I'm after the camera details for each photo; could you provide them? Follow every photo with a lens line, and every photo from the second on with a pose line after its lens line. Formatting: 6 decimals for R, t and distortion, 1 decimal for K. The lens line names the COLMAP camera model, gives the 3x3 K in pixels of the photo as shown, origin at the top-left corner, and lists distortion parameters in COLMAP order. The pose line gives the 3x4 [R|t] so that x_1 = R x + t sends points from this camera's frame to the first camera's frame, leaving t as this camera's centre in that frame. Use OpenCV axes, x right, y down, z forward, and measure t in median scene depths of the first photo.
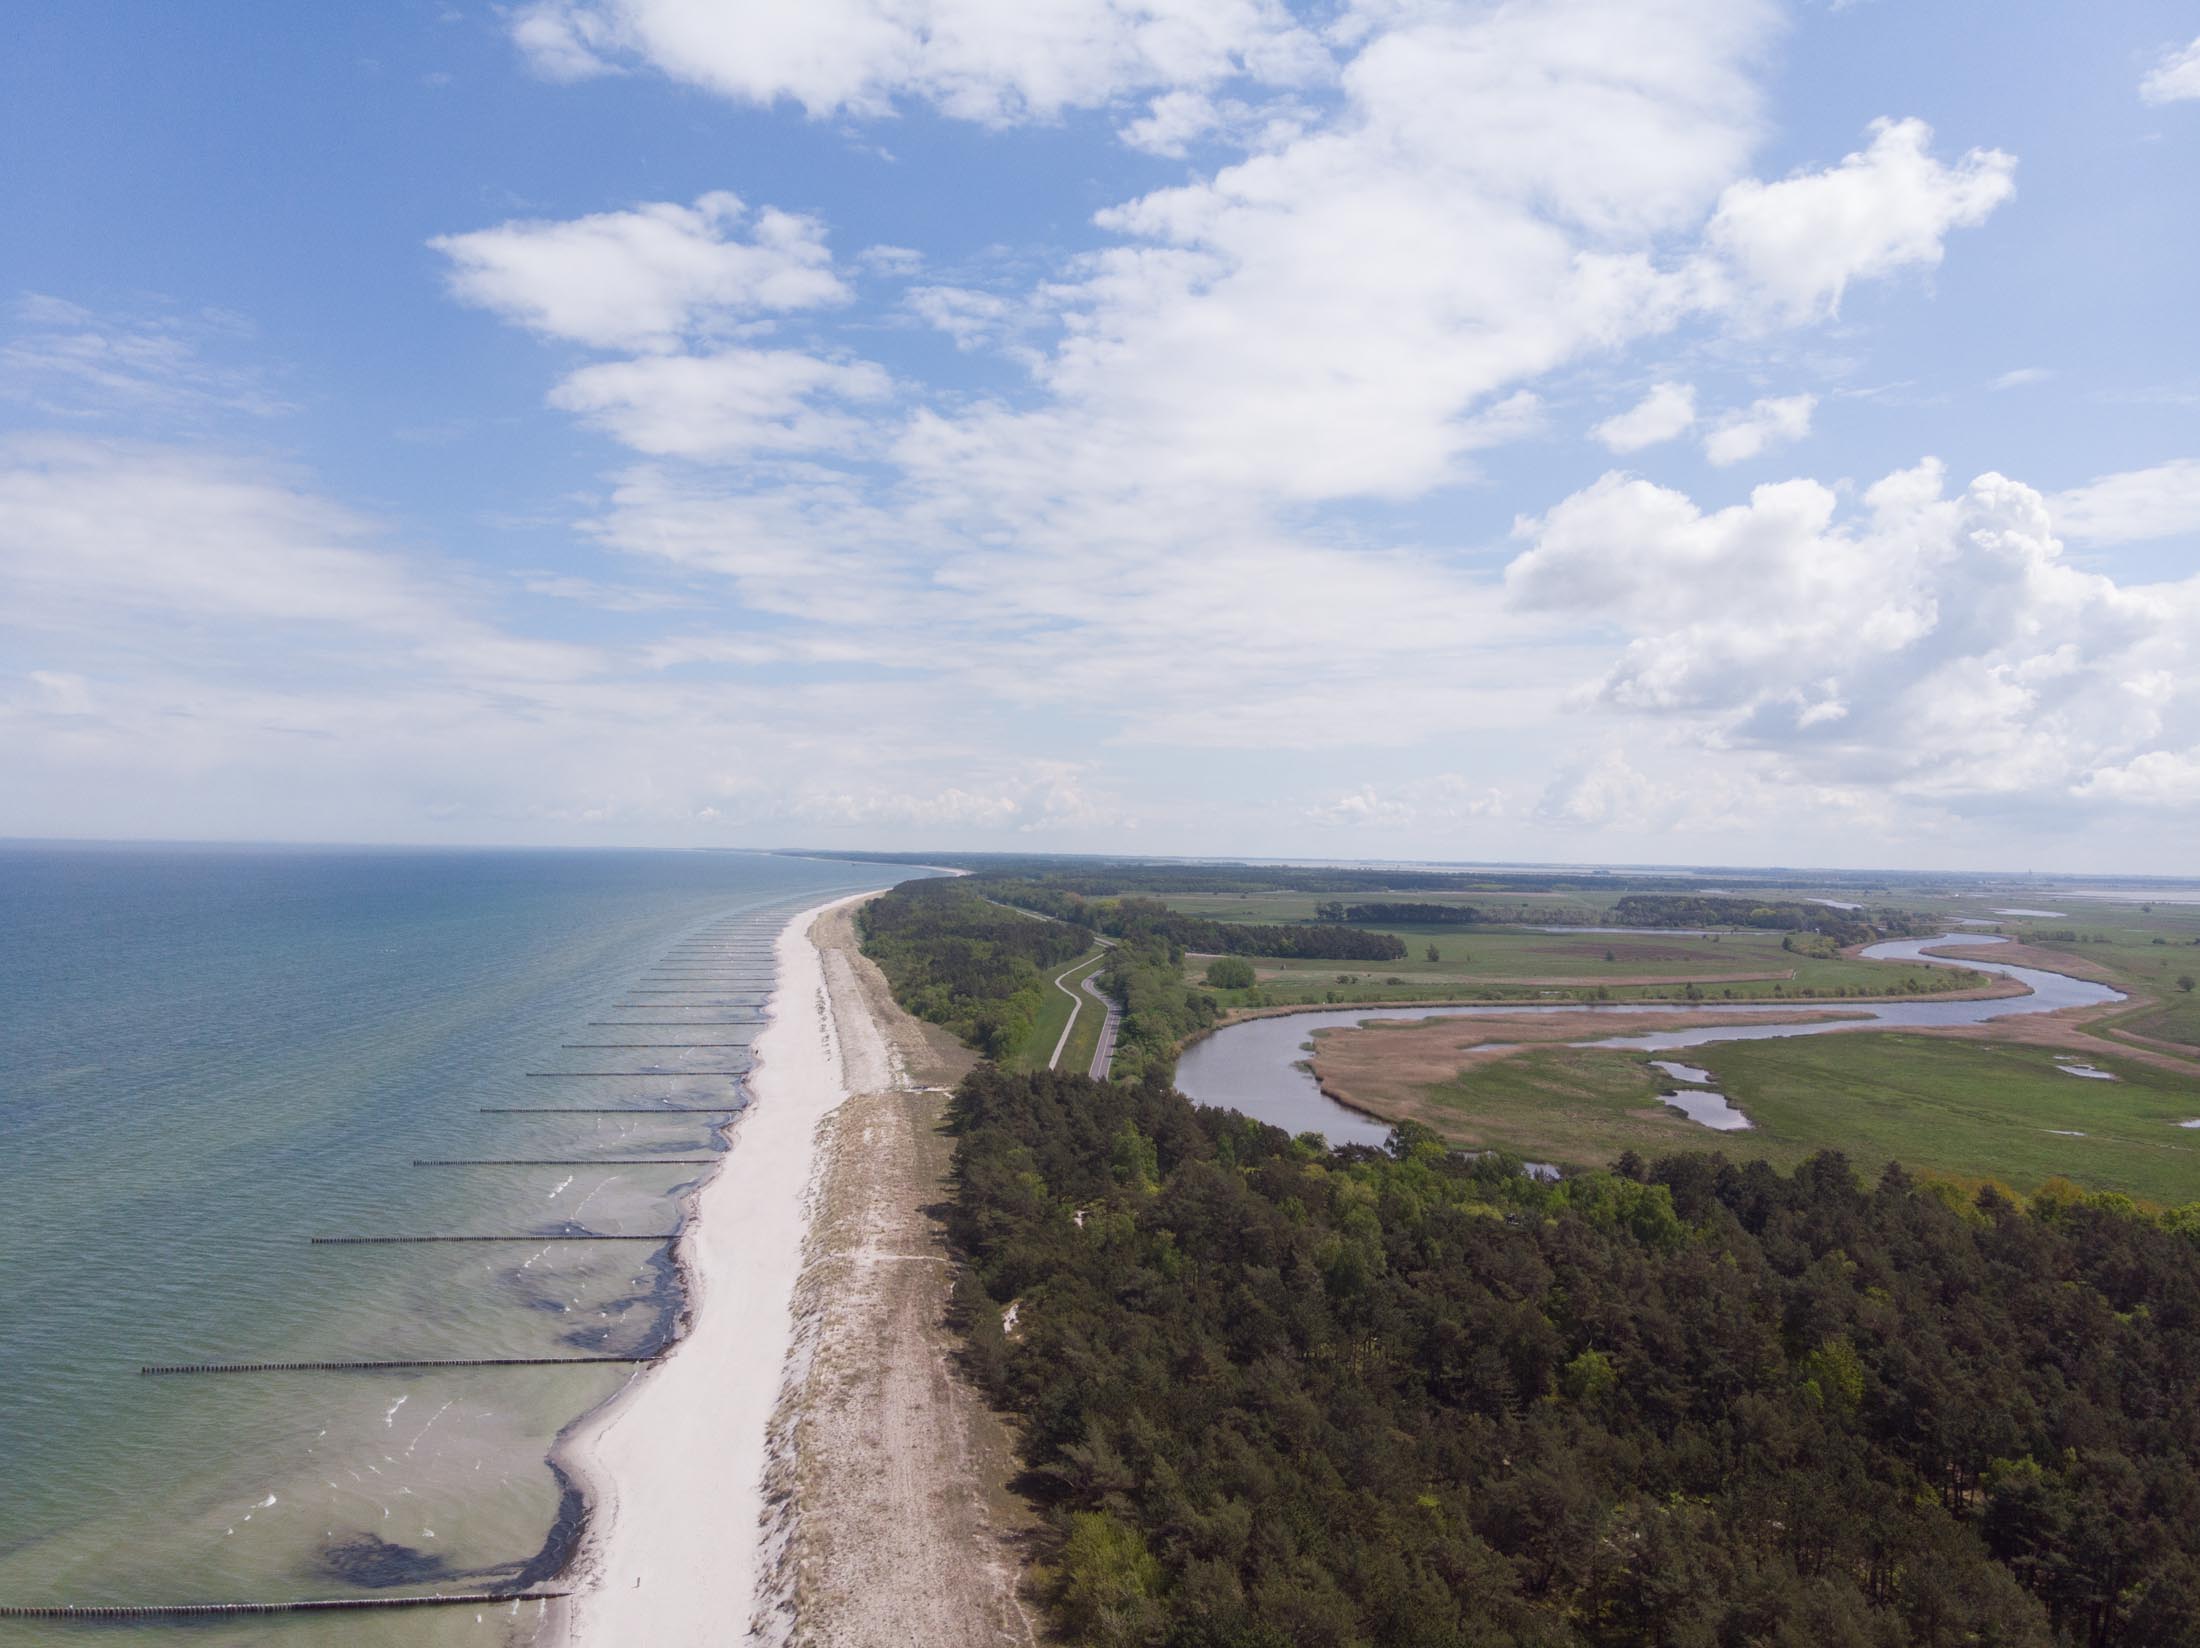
lens RADIAL K [[1577.0, 0, 1100.0], [0, 1577.0, 824.0], [0, 0, 1]] dist [-0.080456, 0.083854]
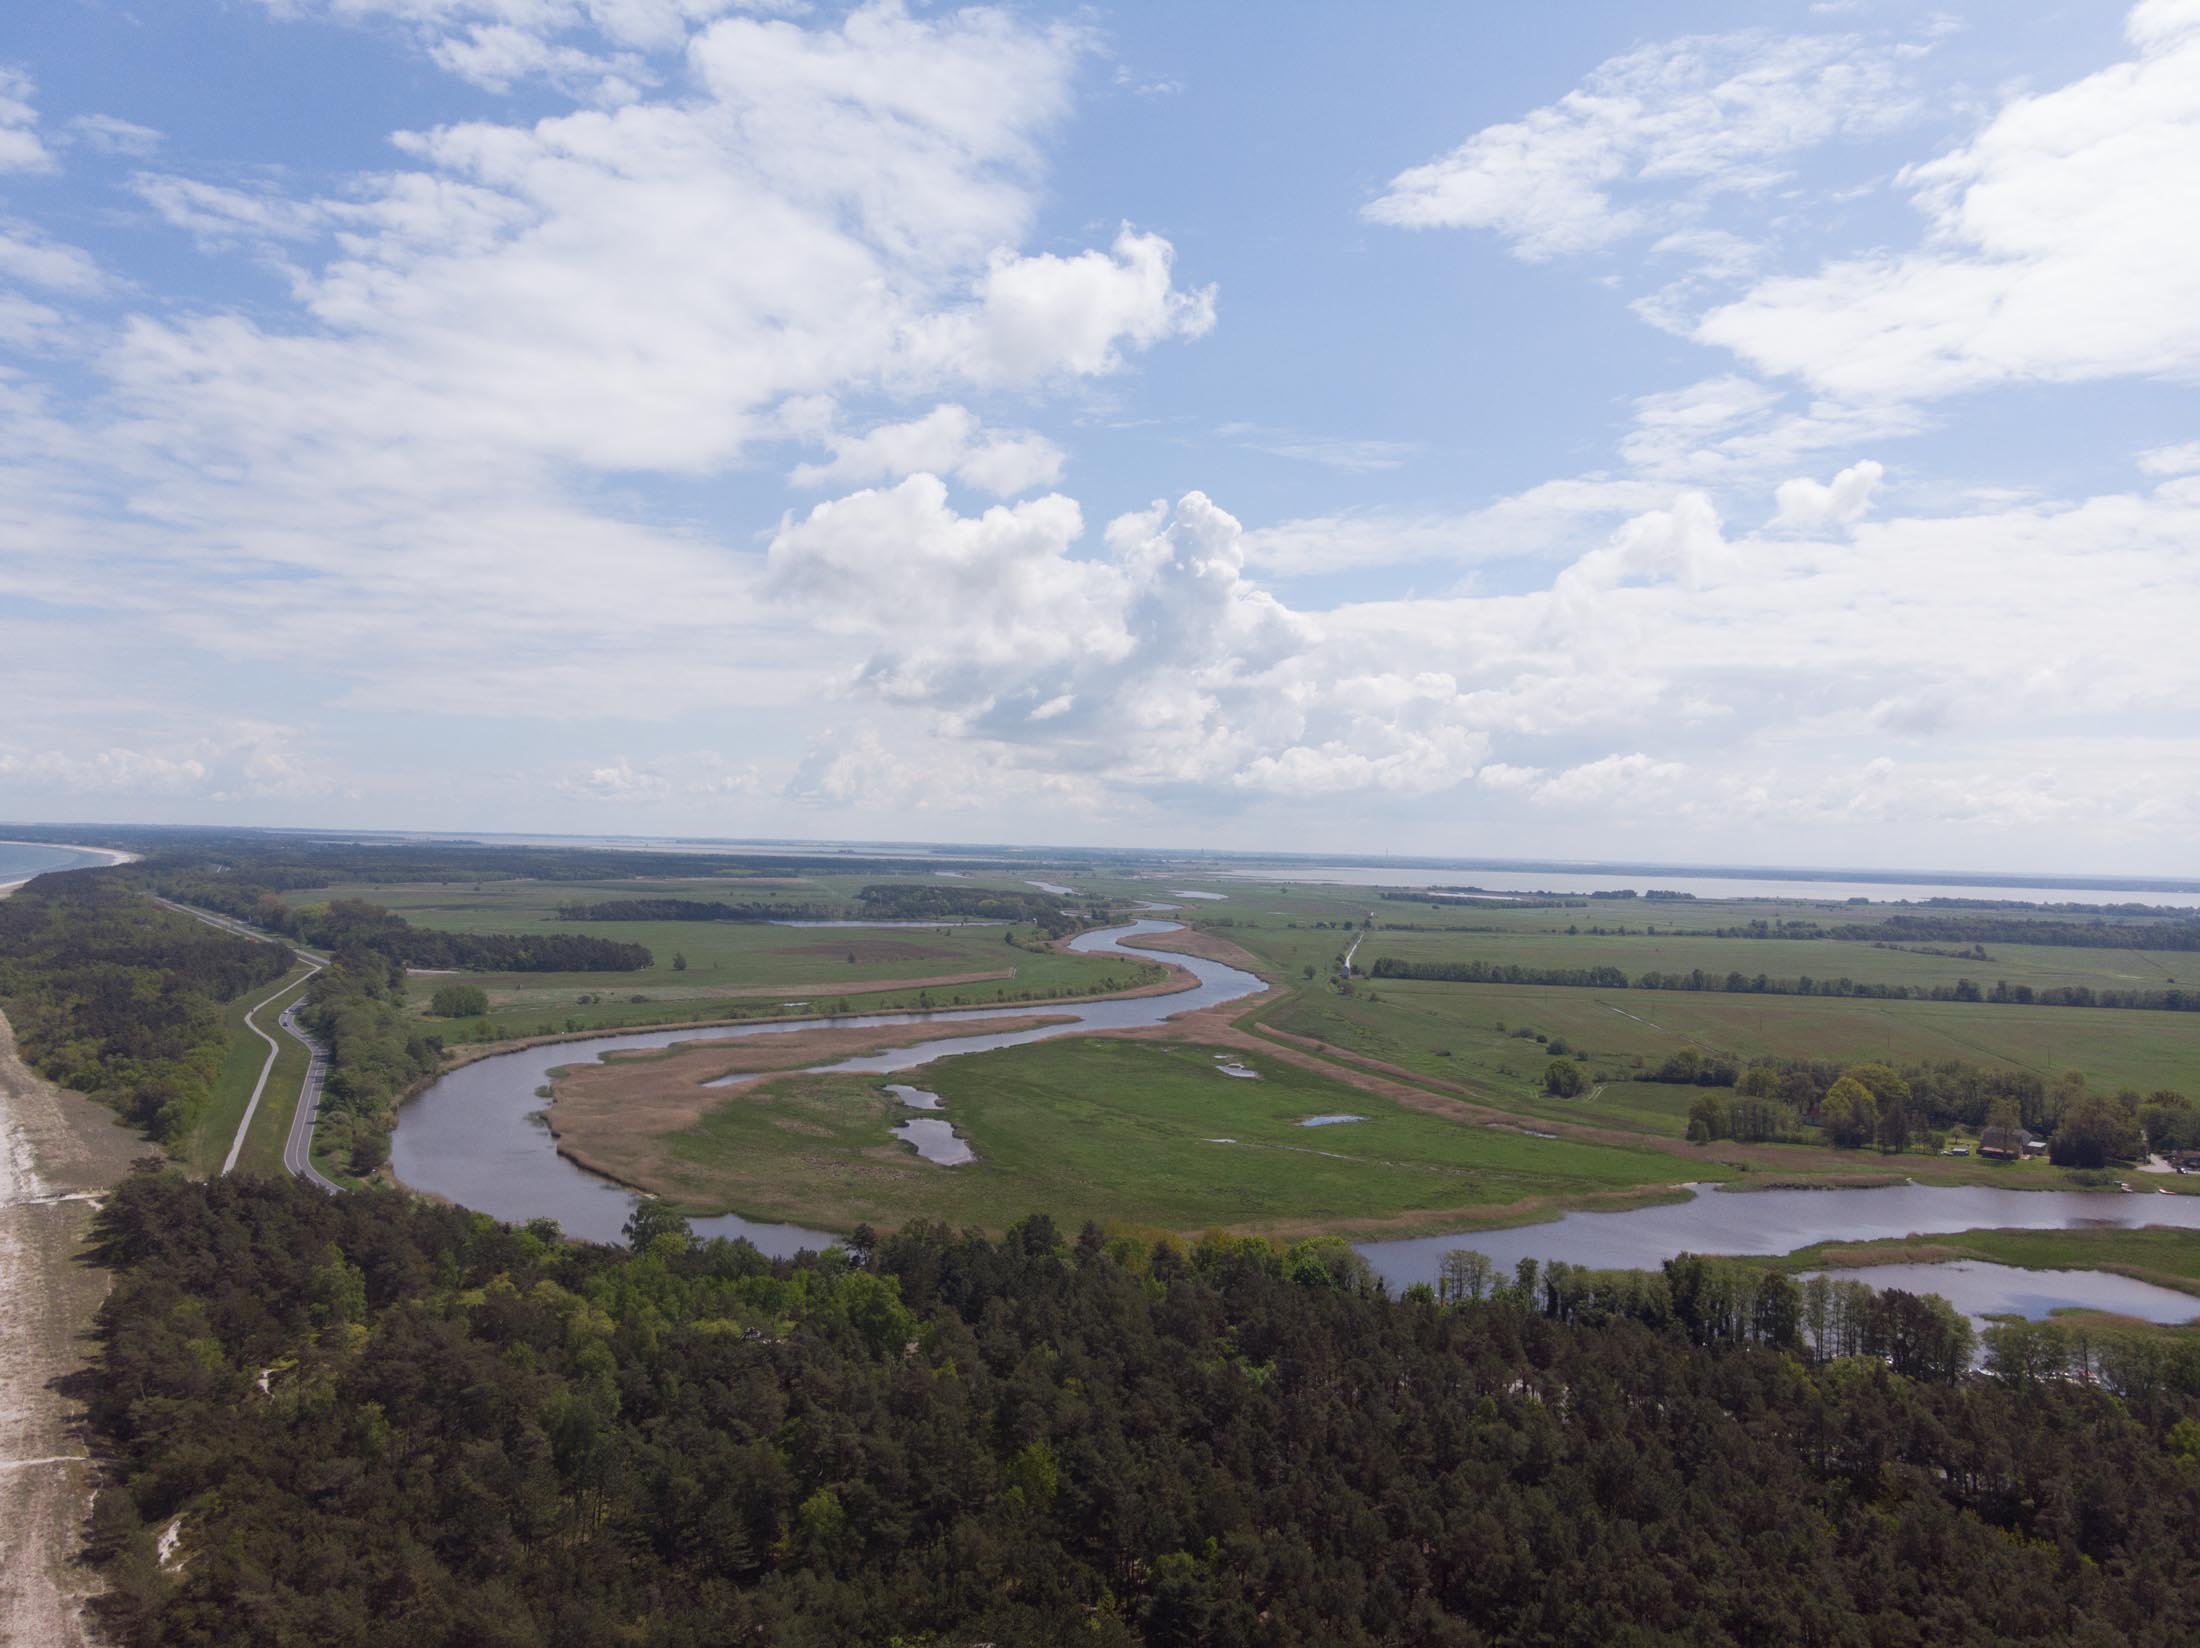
lens RADIAL K [[1517.3, 0, 1100.0], [0, 1517.3, 824.0], [0, 0, 1]] dist [0.014158, 0.001941]
pose [[0.888920, 0.007583, 0.457999, 0.006631], [-0.049794, 0.995537, 0.080162, -0.120943], [-0.455347, -0.094064, 0.885331, 0.032618]]
